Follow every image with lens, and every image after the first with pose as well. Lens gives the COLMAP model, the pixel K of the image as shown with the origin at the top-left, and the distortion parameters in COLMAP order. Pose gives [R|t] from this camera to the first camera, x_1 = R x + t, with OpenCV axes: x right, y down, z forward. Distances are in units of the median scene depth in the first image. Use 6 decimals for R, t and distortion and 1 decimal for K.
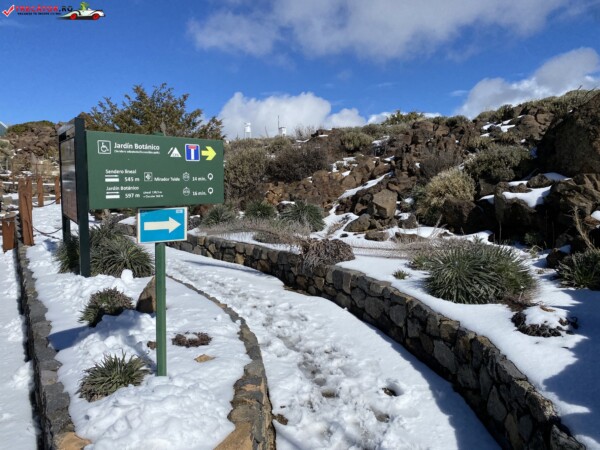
lens RADIAL K [[467.7, 0, 300.6], [0, 467.7, 228.1], [0, 0, 1]] dist [0.053935, -0.035098]
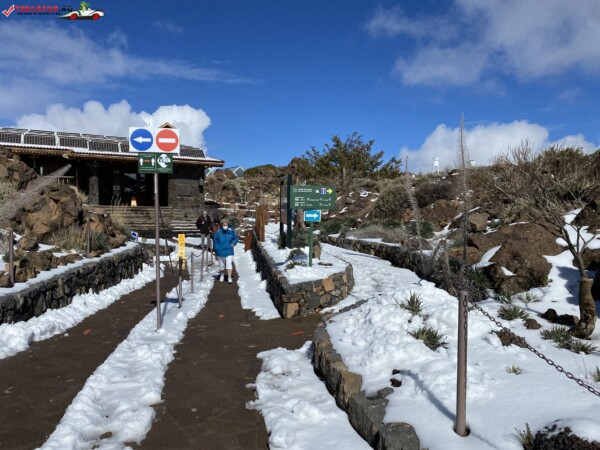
lens RADIAL K [[467.7, 0, 296.2], [0, 467.7, 228.1], [0, 0, 1]] dist [0.053935, -0.035098]
pose [[0.911317, 0.022791, -0.411075, 0.124357], [-0.051165, 0.996996, -0.058153, 0.037430], [0.408515, 0.074029, 0.909745, -0.257649]]
